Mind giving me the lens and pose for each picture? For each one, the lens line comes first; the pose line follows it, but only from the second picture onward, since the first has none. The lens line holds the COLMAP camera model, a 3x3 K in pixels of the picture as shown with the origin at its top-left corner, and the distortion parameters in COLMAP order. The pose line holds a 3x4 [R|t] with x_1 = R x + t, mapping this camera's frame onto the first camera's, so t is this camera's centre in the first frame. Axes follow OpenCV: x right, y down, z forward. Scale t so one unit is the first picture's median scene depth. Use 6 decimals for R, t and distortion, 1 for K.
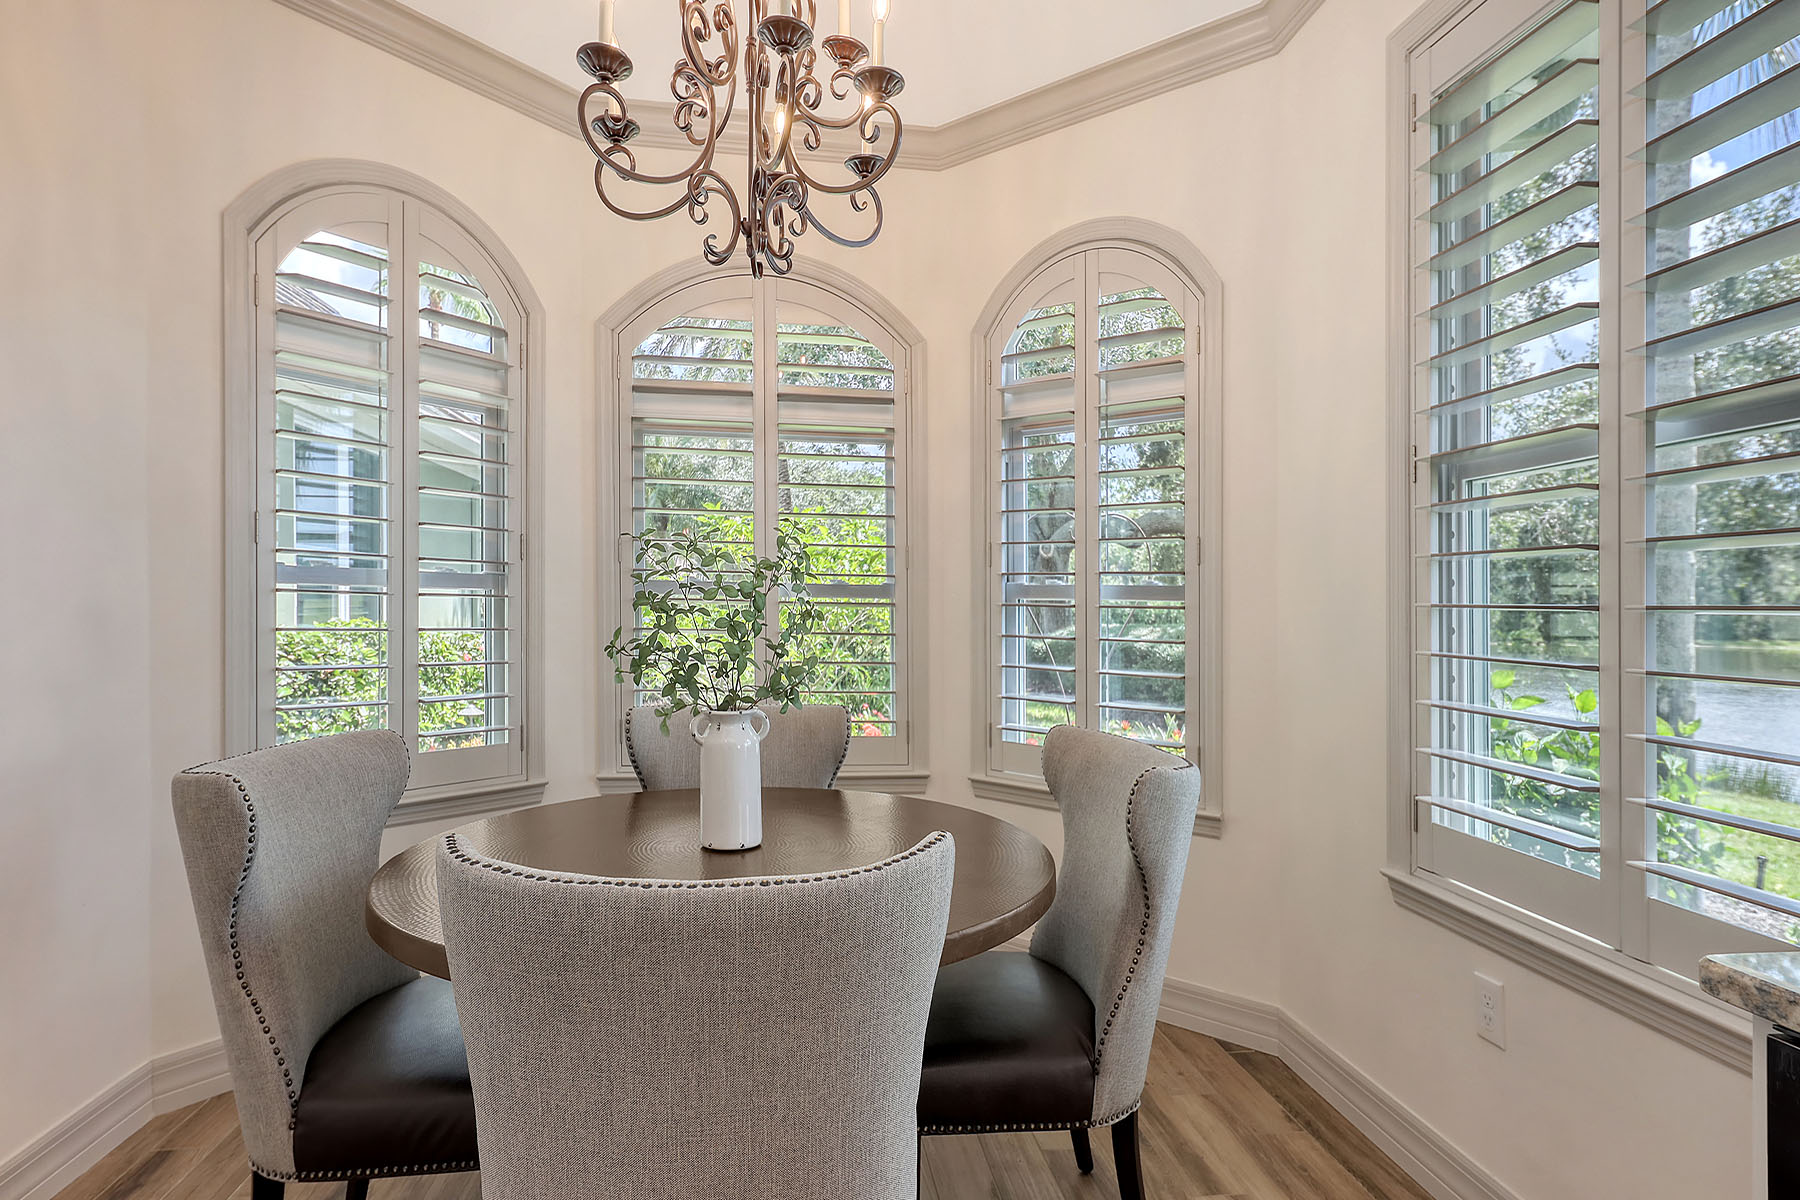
lens RADIAL K [[905.0, 0, 892.8], [0, 905.0, 627.5], [0, 0, 1]] dist [0.000085, -0.000006]
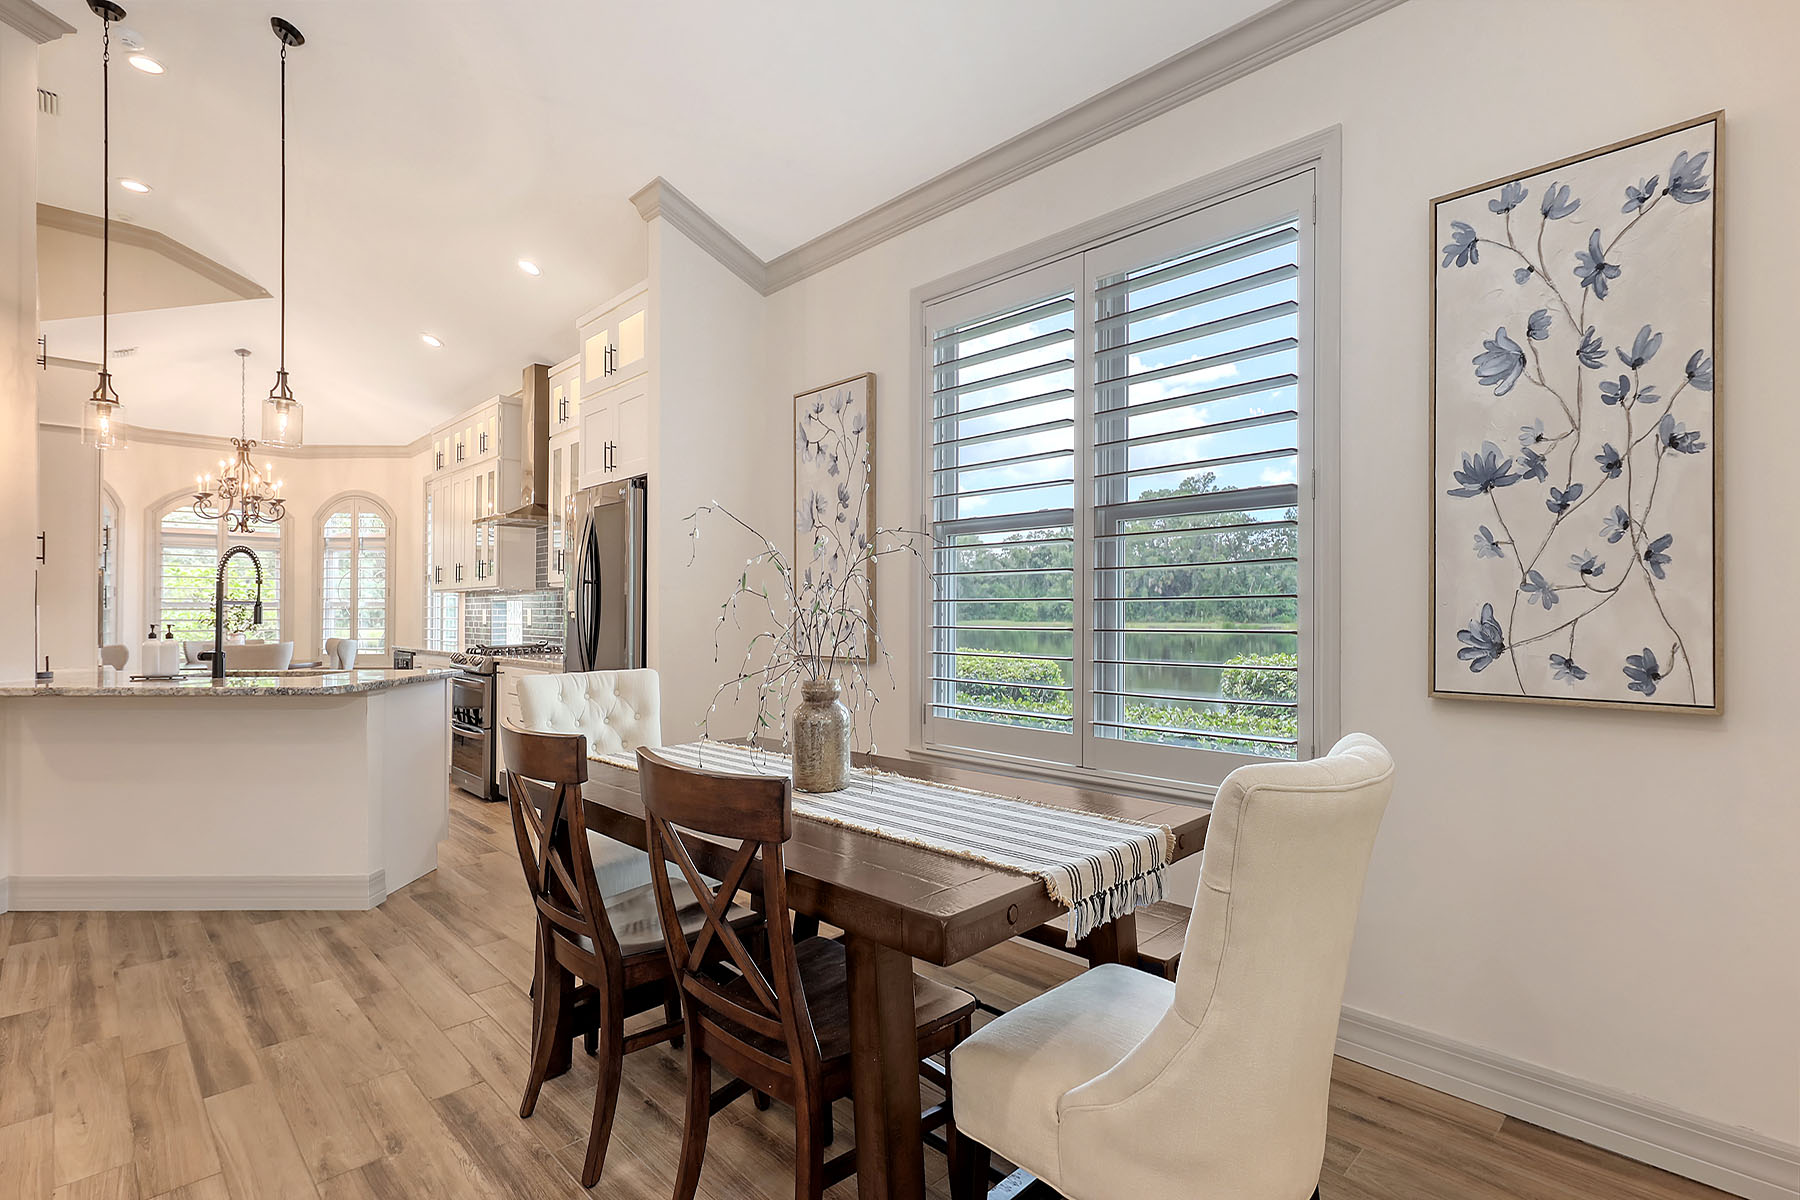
lens RADIAL K [[849.1, 0, 903.6], [0, 849.1, 599.6], [0, 0, 1]] dist [0.005692, 0.000388]
pose [[0.804587, -0.009997, 0.593751, -0.019082], [0.029858, 0.999275, -0.023635, 0.080228], [-0.593084, 0.036745, 0.804302, -2.816264]]
